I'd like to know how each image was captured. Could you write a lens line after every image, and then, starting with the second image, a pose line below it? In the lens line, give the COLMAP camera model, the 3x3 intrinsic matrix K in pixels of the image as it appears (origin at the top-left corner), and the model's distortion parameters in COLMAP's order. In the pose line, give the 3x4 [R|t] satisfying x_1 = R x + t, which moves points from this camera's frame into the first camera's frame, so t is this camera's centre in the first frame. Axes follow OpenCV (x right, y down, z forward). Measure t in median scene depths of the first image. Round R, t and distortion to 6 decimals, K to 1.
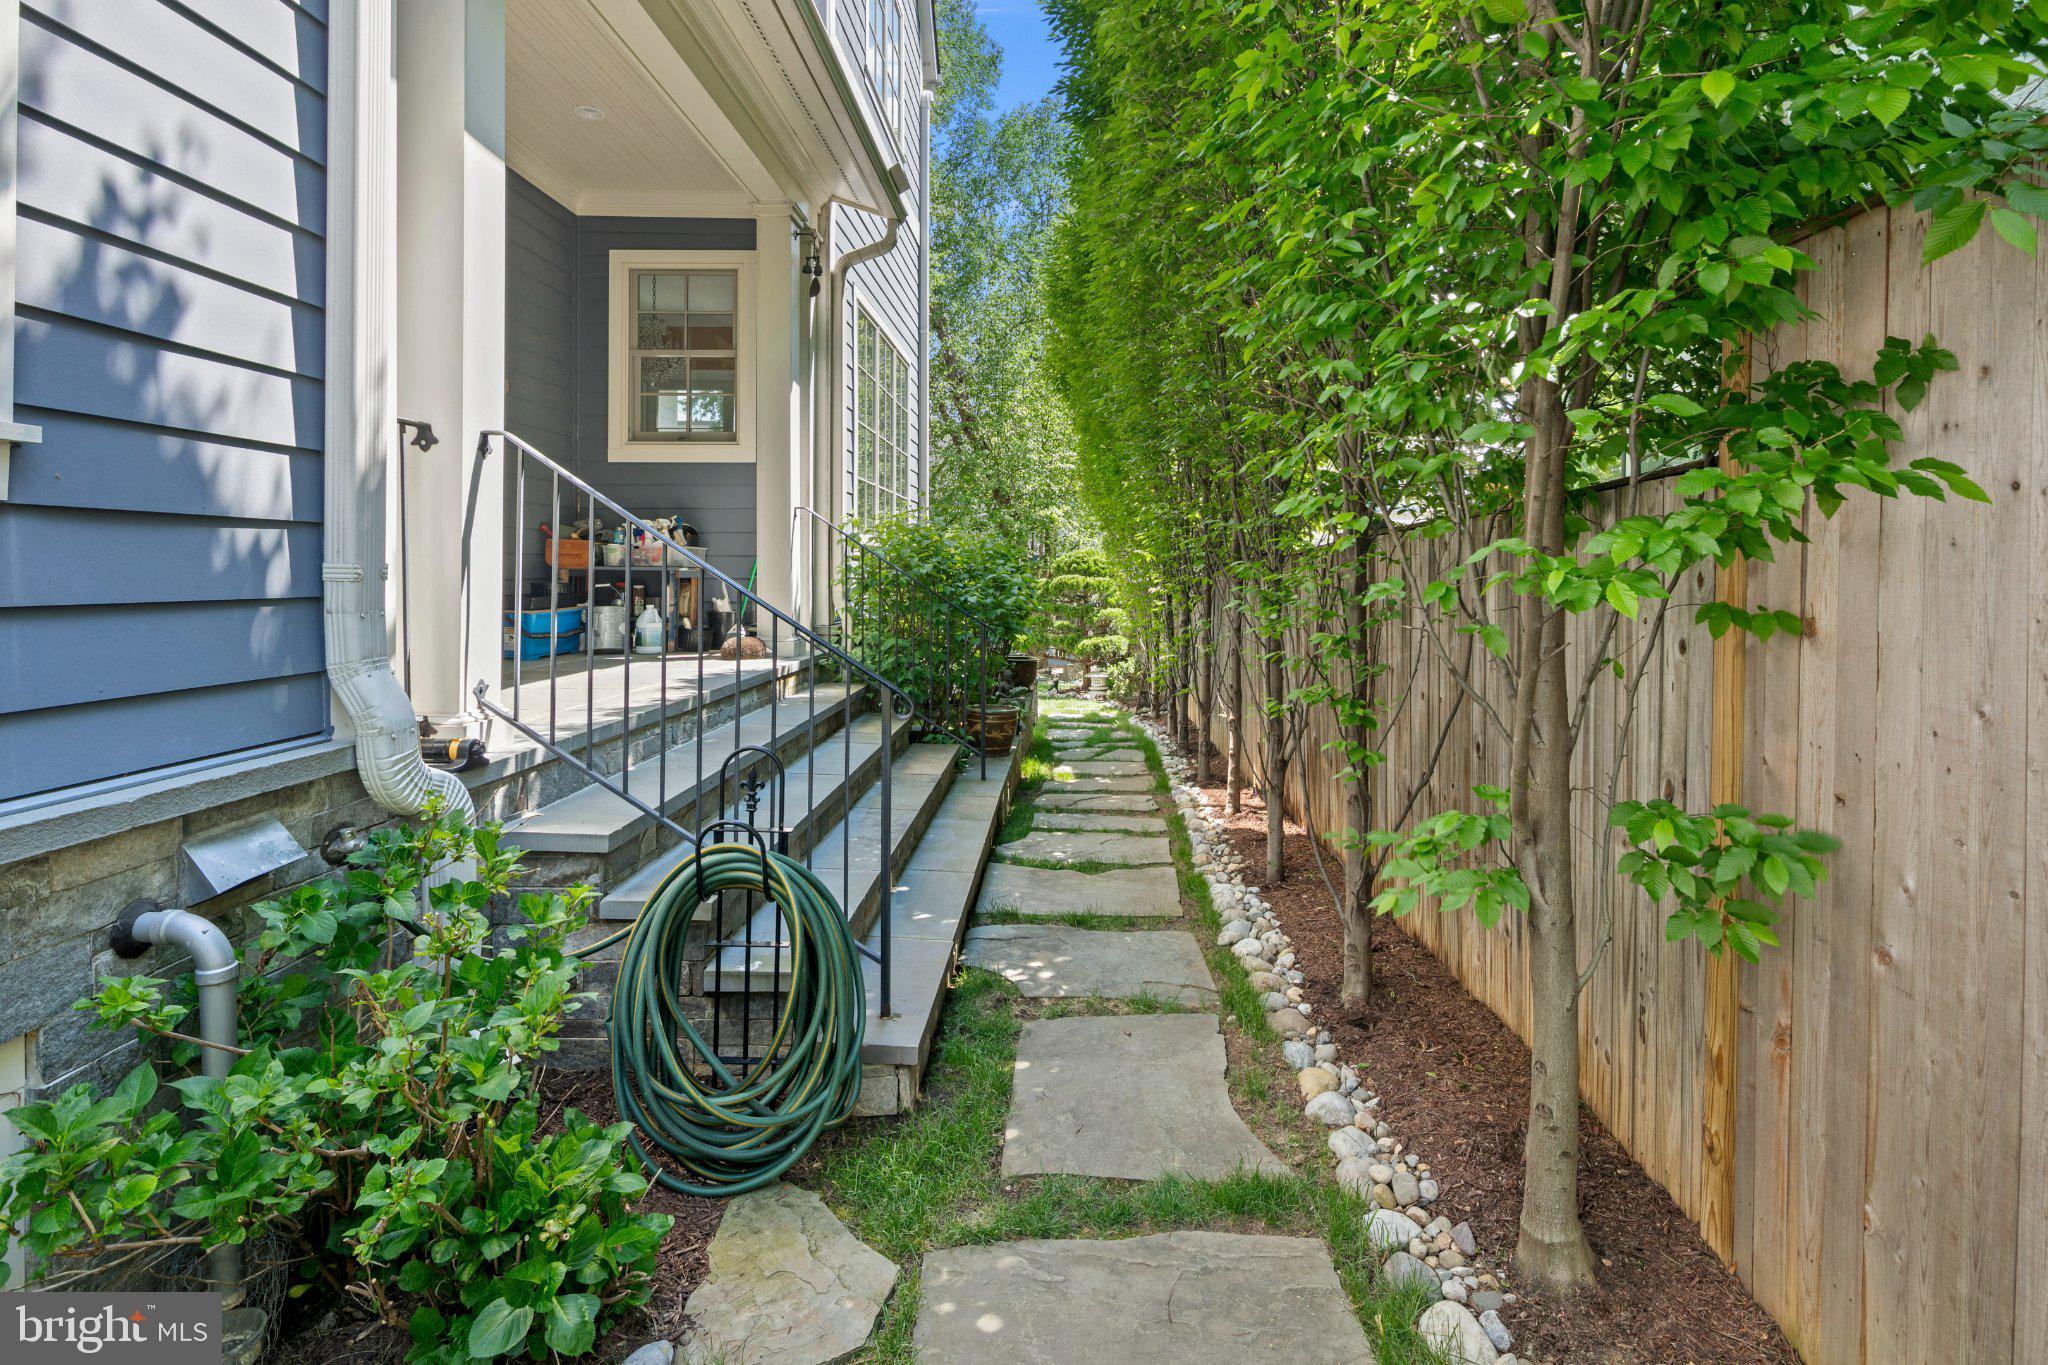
lens RADIAL K [[1008.6, 0, 1072.8], [0, 1008.6, 613.2], [0, 0, 1]] dist [0.000300, -0.000040]
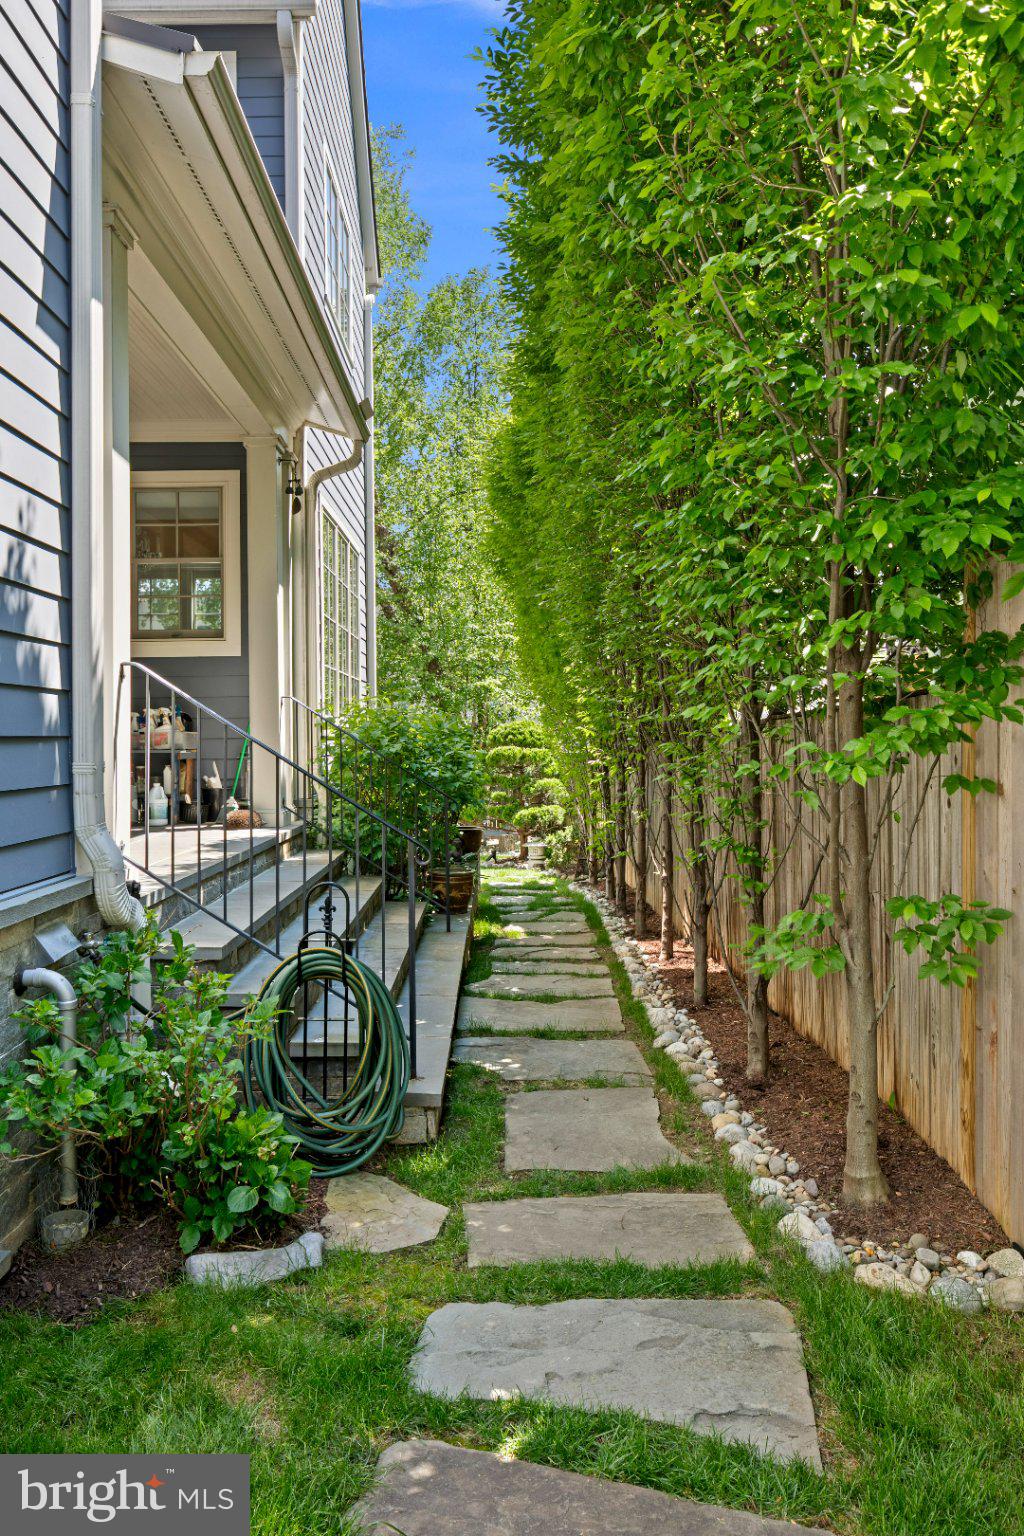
lens RADIAL K [[1057.7, 0, 512.0], [0, 1057.7, 768.0], [0, 0, 1]] dist [-0.027325, -0.000066]
pose [[0.999841, -0.014852, 0.009905, -0.037448], [0.014992, 0.999786, -0.014237, -0.003502], [-0.009692, 0.014384, 0.999850, -0.297731]]
